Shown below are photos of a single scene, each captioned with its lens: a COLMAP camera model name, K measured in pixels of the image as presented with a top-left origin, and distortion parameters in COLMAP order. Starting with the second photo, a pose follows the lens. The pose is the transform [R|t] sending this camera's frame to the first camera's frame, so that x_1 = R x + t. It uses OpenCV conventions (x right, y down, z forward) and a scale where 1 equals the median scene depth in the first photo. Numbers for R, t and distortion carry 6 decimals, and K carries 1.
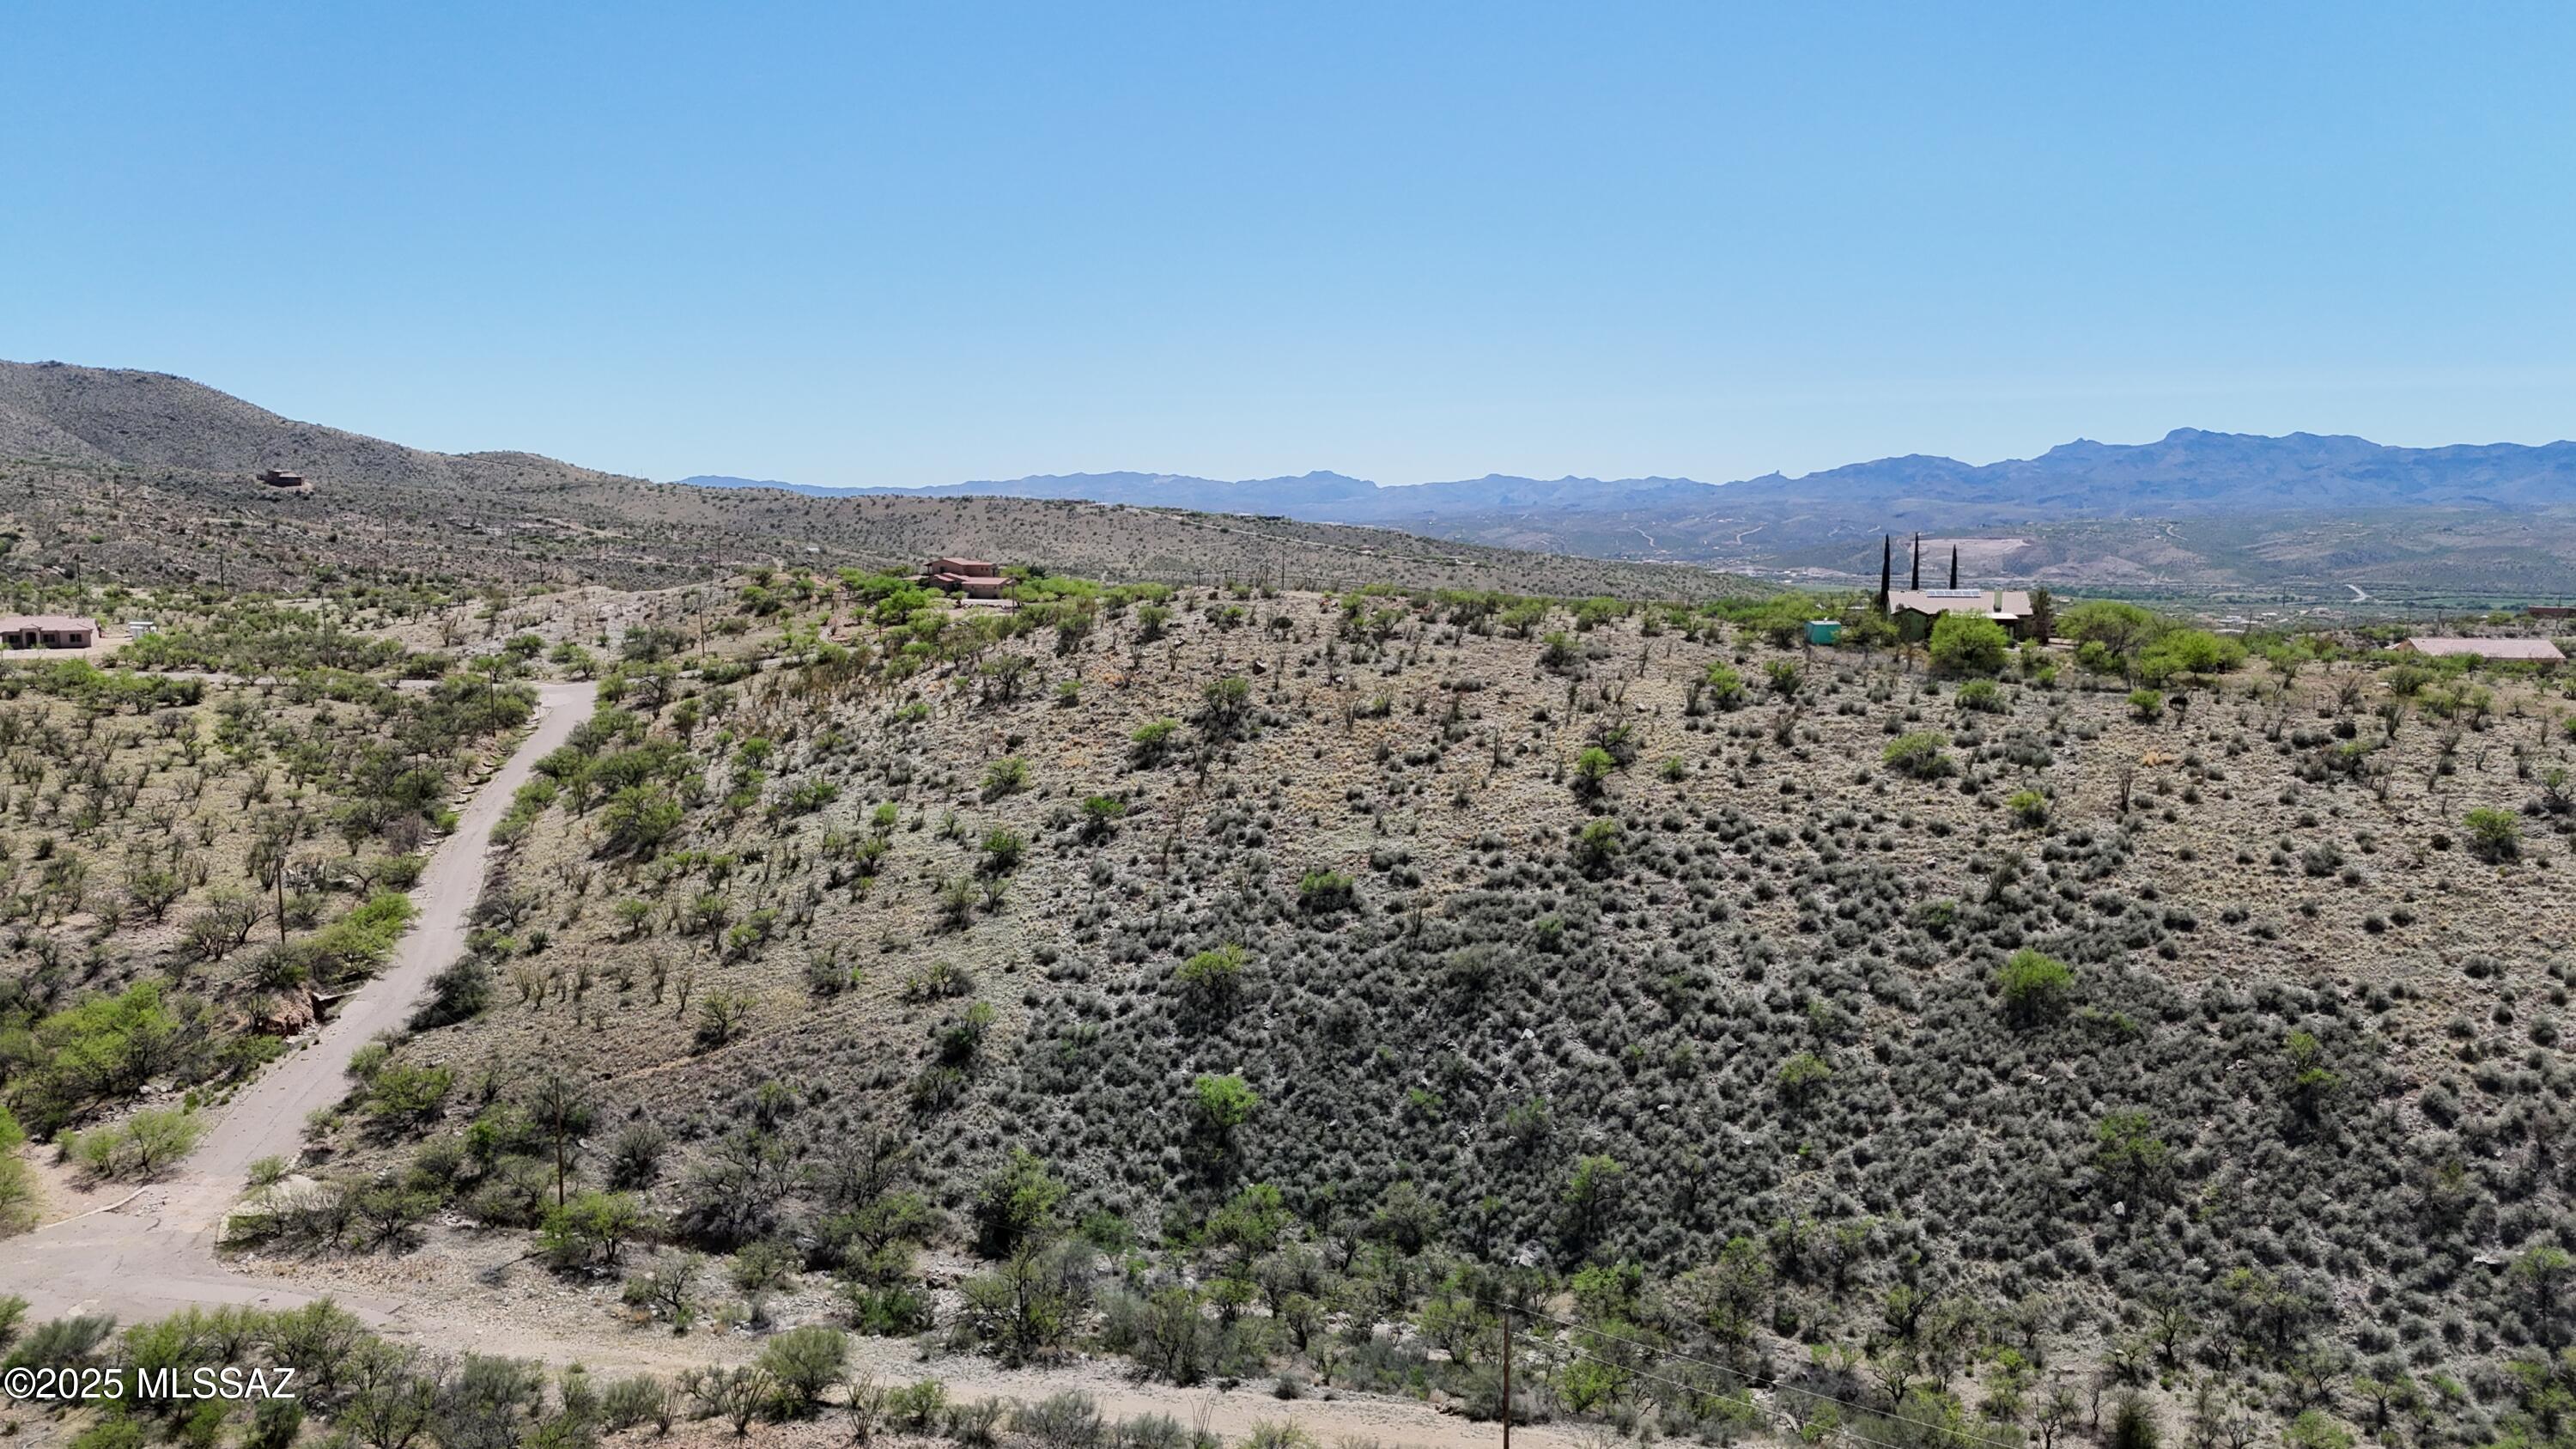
lens RADIAL K [[1883.1, 0, 1294.1], [0, 1883.1, 730.5], [0, 0, 1]] dist [0.063397, -0.041319]
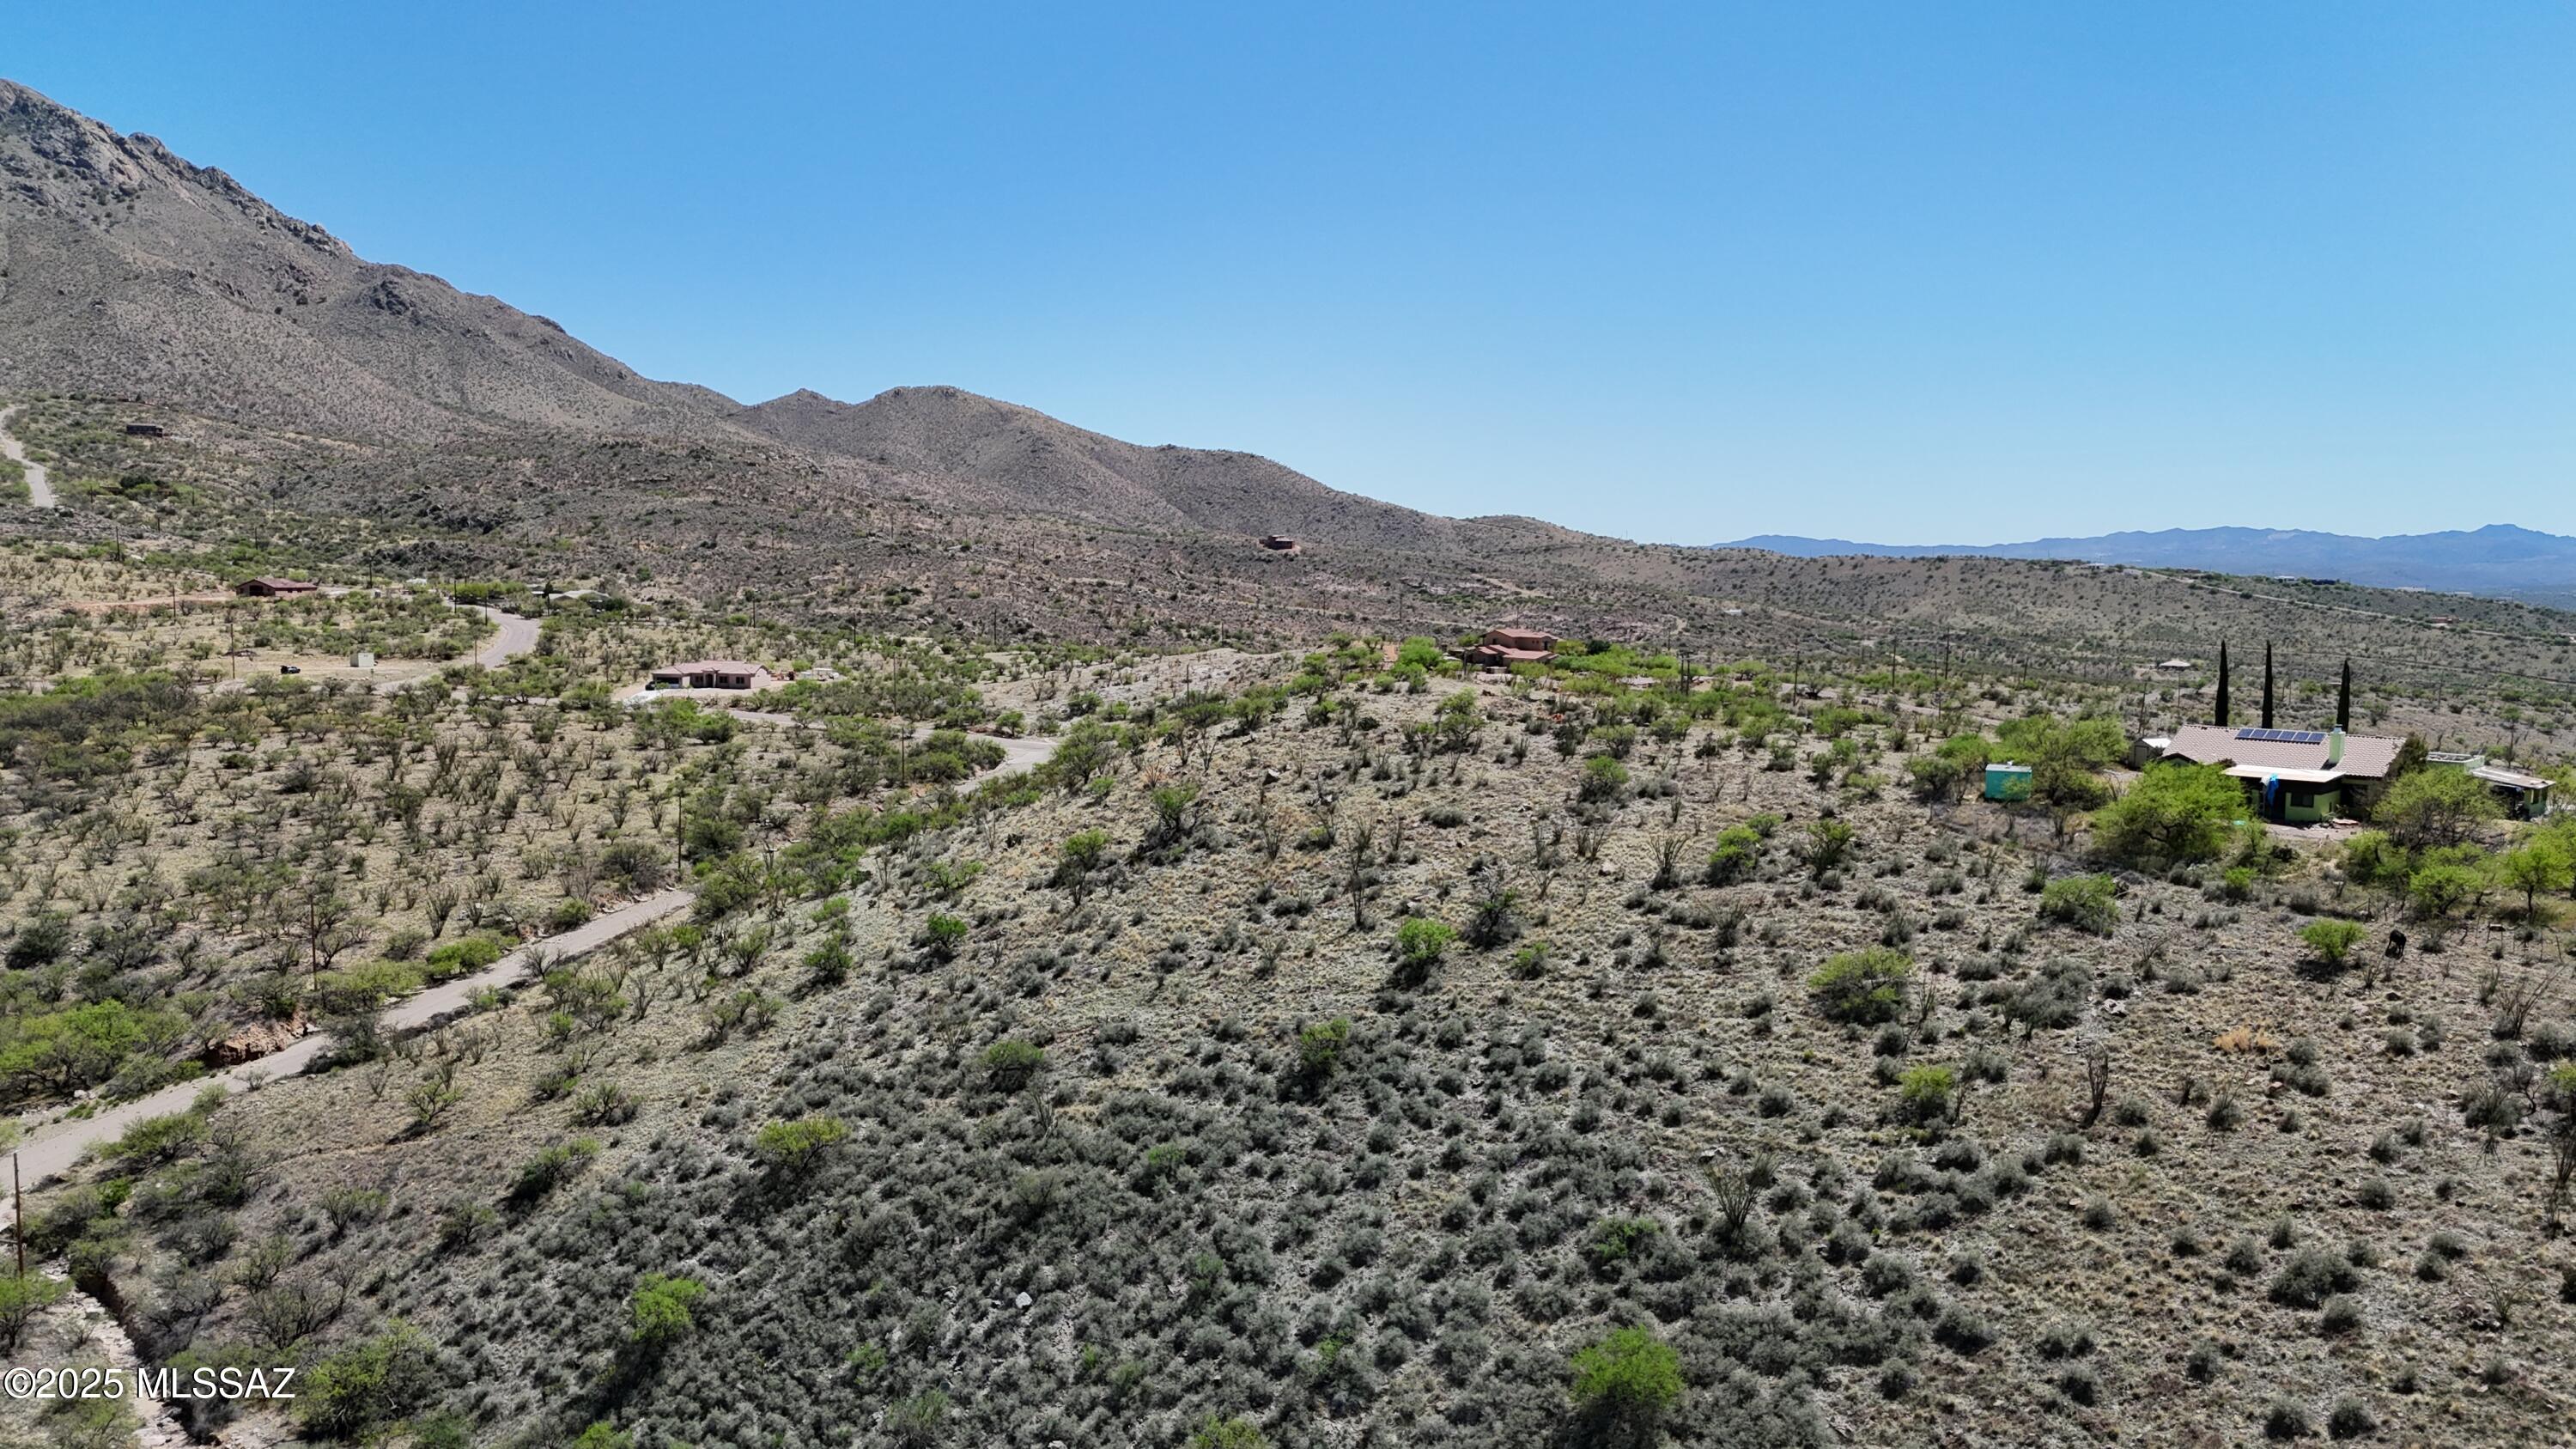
lens RADIAL K [[1883.1, 0, 1290.6], [0, 1883.1, 736.0], [0, 0, 1]] dist [0.063397, -0.041319]
pose [[0.855045, 0.054424, -0.515691, 0.495007], [-0.068661, 0.997603, -0.008561, -0.053501], [0.513989, 0.042728, 0.856732, 0.333806]]
